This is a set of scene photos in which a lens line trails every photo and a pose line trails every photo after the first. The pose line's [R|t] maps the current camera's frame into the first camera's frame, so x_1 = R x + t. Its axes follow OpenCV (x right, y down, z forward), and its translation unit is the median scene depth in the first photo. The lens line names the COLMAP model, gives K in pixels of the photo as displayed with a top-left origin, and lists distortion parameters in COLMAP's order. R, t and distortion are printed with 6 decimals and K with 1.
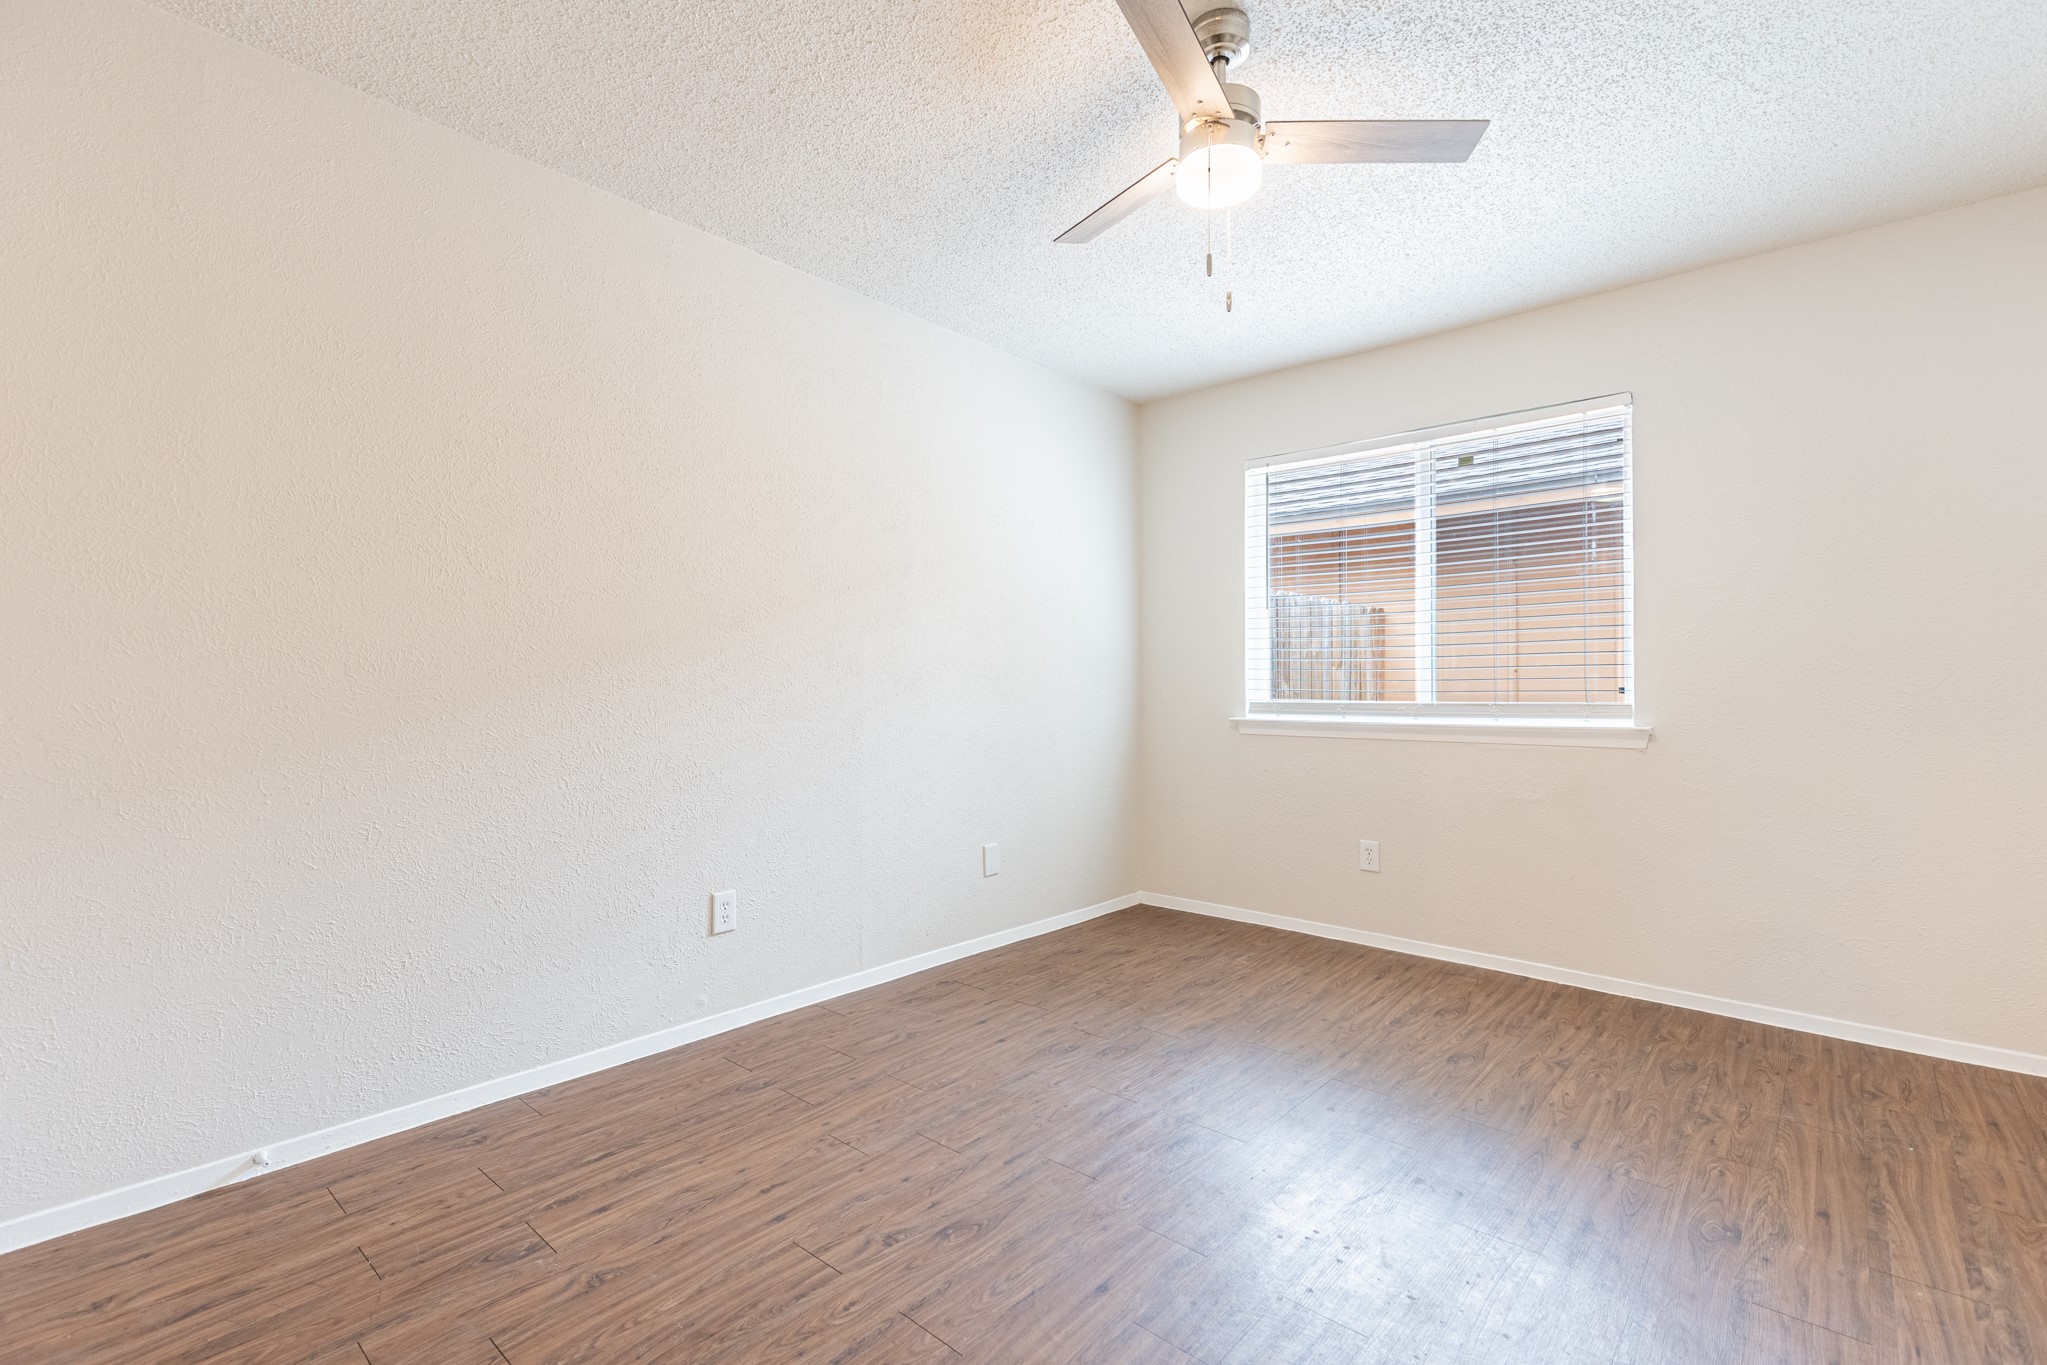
lens RADIAL K [[920.0, 0, 1028.2], [0, 920.0, 675.6], [0, 0, 1]] dist [0.003696, 0.000472]
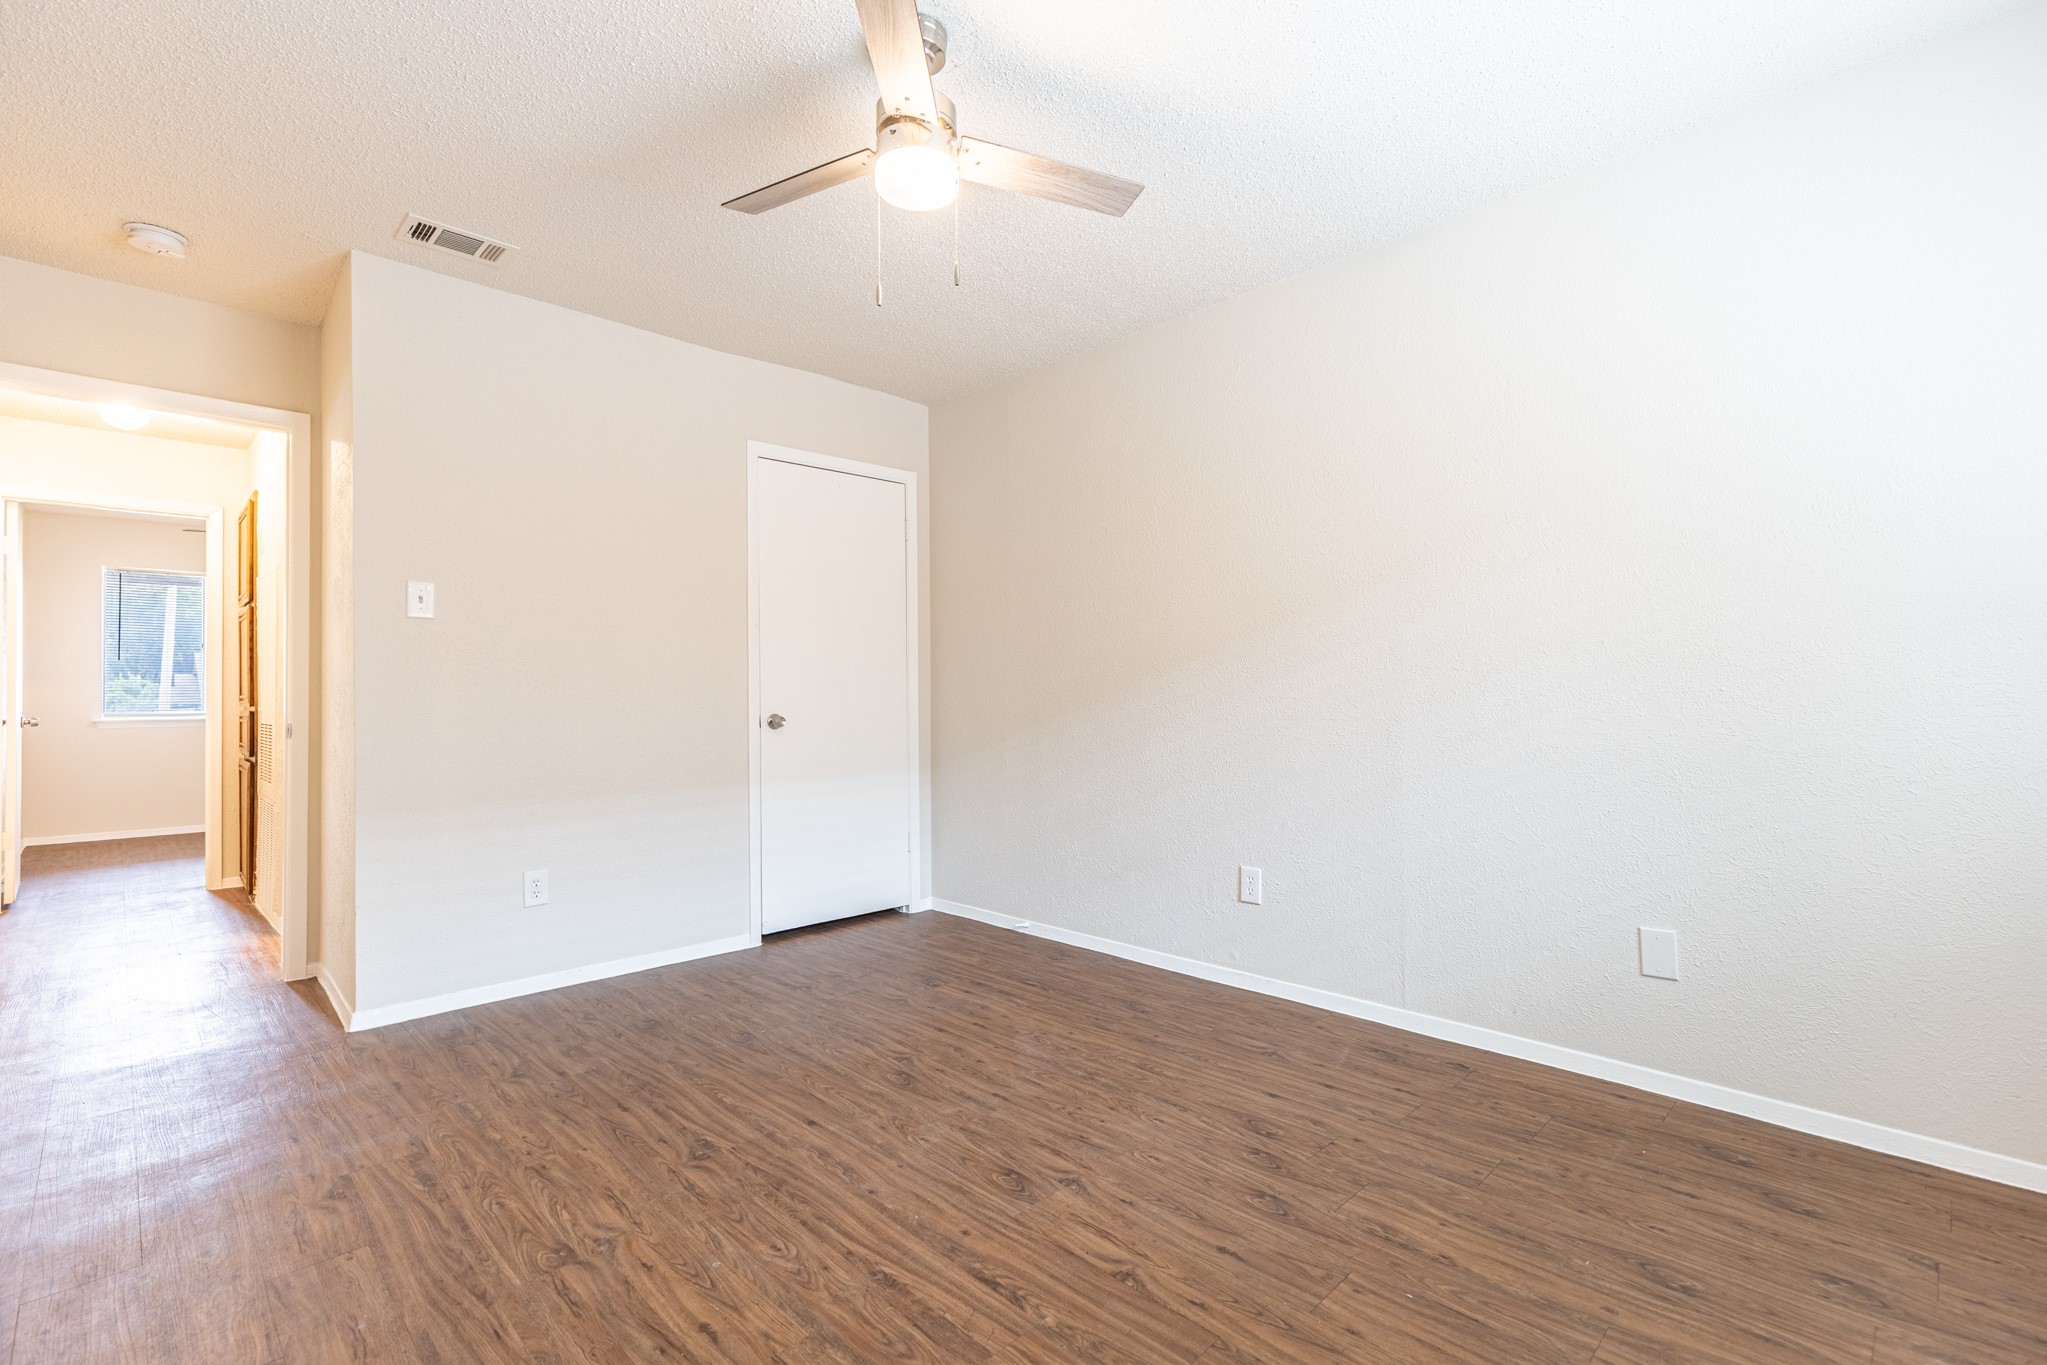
lens RADIAL K [[920.0, 0, 1028.3], [0, 920.0, 690.5], [0, 0, 1]] dist [0.003696, 0.000472]
pose [[-0.059477, 0.001900, -0.998228, 0.853209], [0.024724, 0.999694, 0.000429, 0.009966], [0.997923, -0.024655, -0.059506, 0.835754]]
